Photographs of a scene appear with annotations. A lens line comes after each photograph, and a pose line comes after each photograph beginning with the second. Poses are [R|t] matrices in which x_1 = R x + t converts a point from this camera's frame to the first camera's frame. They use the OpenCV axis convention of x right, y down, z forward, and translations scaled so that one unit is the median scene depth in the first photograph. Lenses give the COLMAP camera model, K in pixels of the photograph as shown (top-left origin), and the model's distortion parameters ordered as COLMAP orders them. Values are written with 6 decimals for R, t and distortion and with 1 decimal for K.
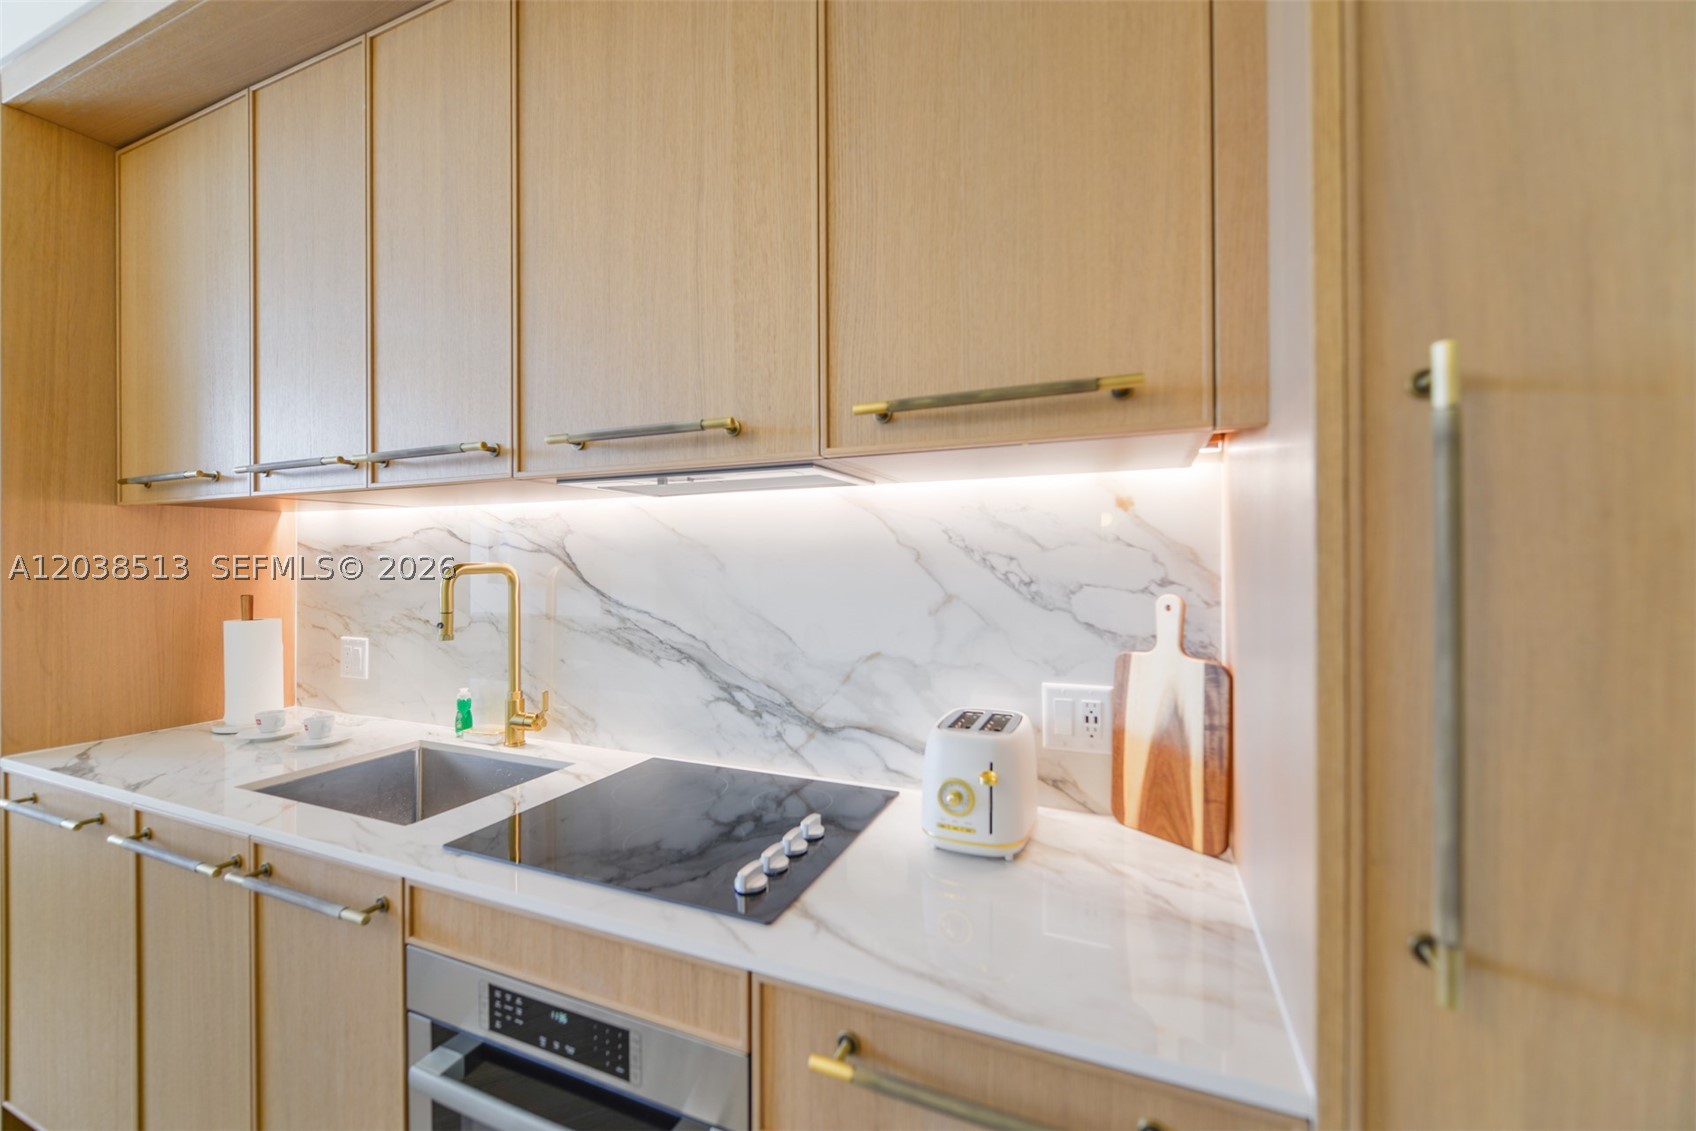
lens RADIAL K [[671.8, 0, 839.9], [0, 671.8, 566.0], [0, 0, 1]] dist [0.003593, -0.003324]
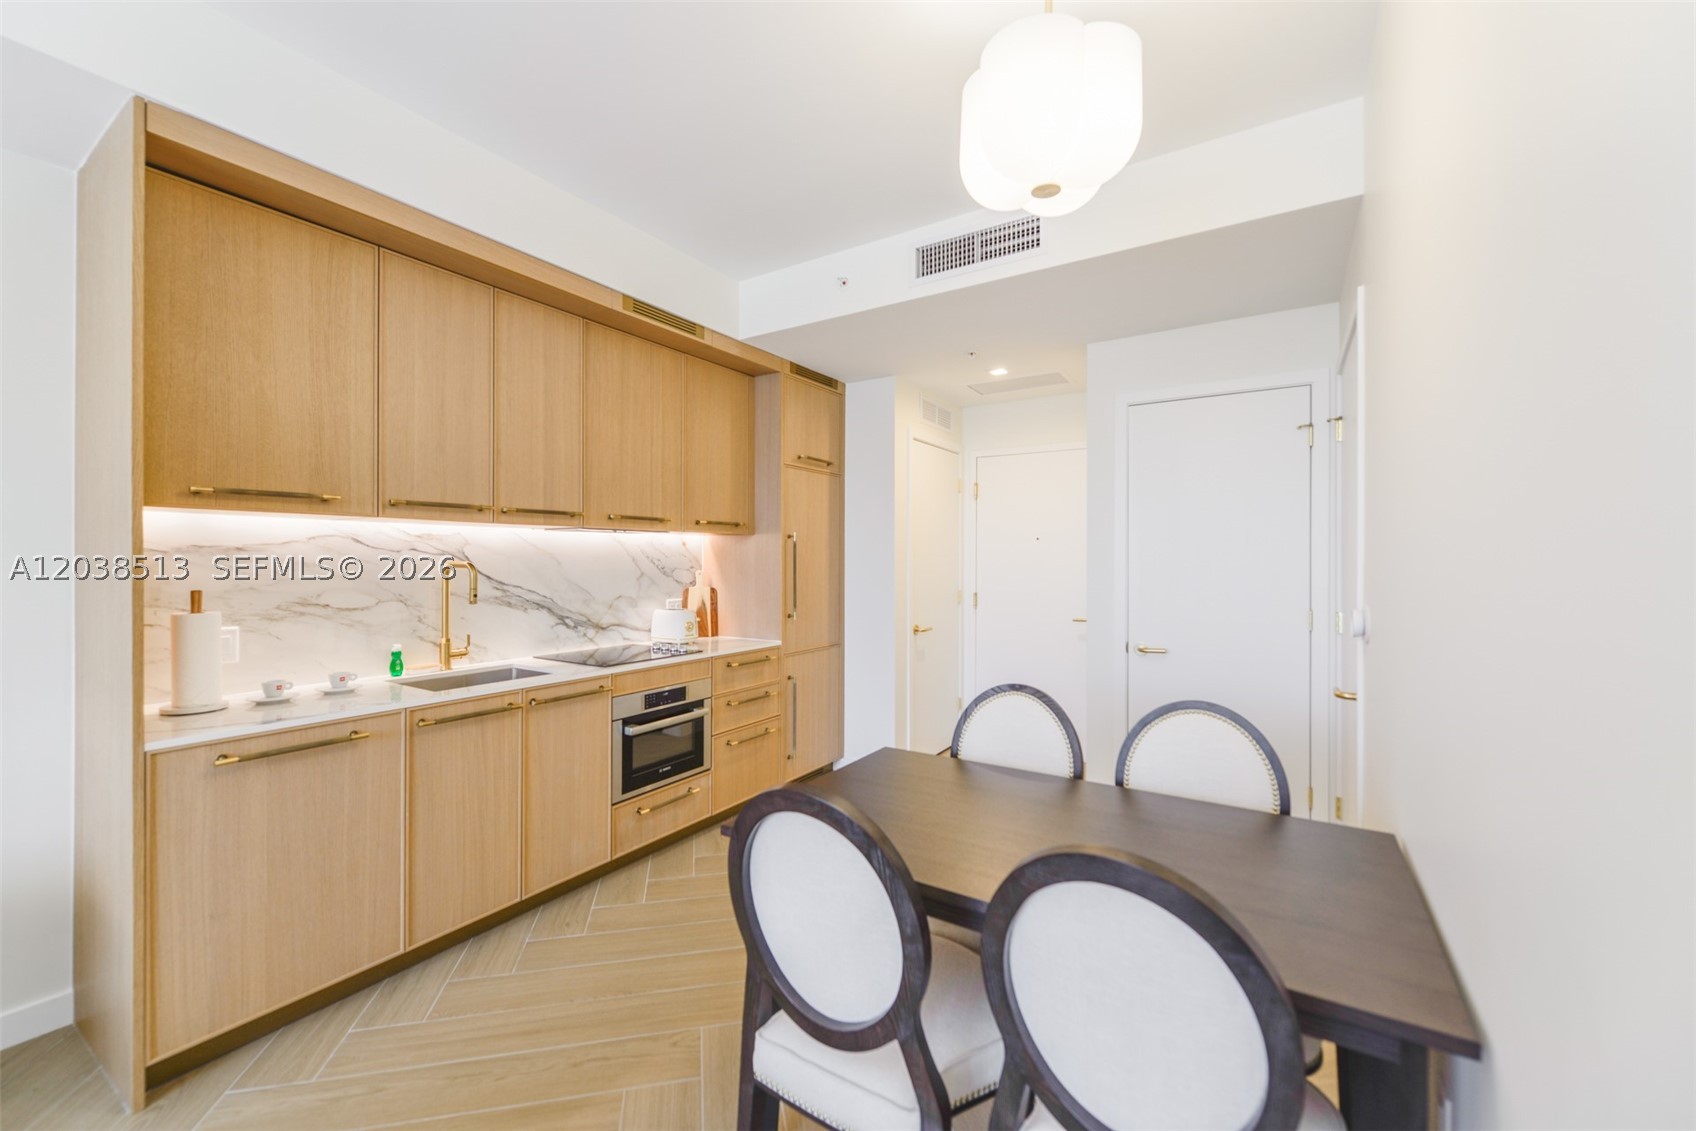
lens RADIAL K [[671.8, 0, 840.6], [0, 671.8, 559.0], [0, 0, 1]] dist [0.003593, -0.003324]
pose [[0.179345, 0.006208, 0.983767, -2.419310], [0.007446, 0.999943, -0.007668, 0.011528], [-0.983758, 0.008701, 0.179289, -0.333118]]
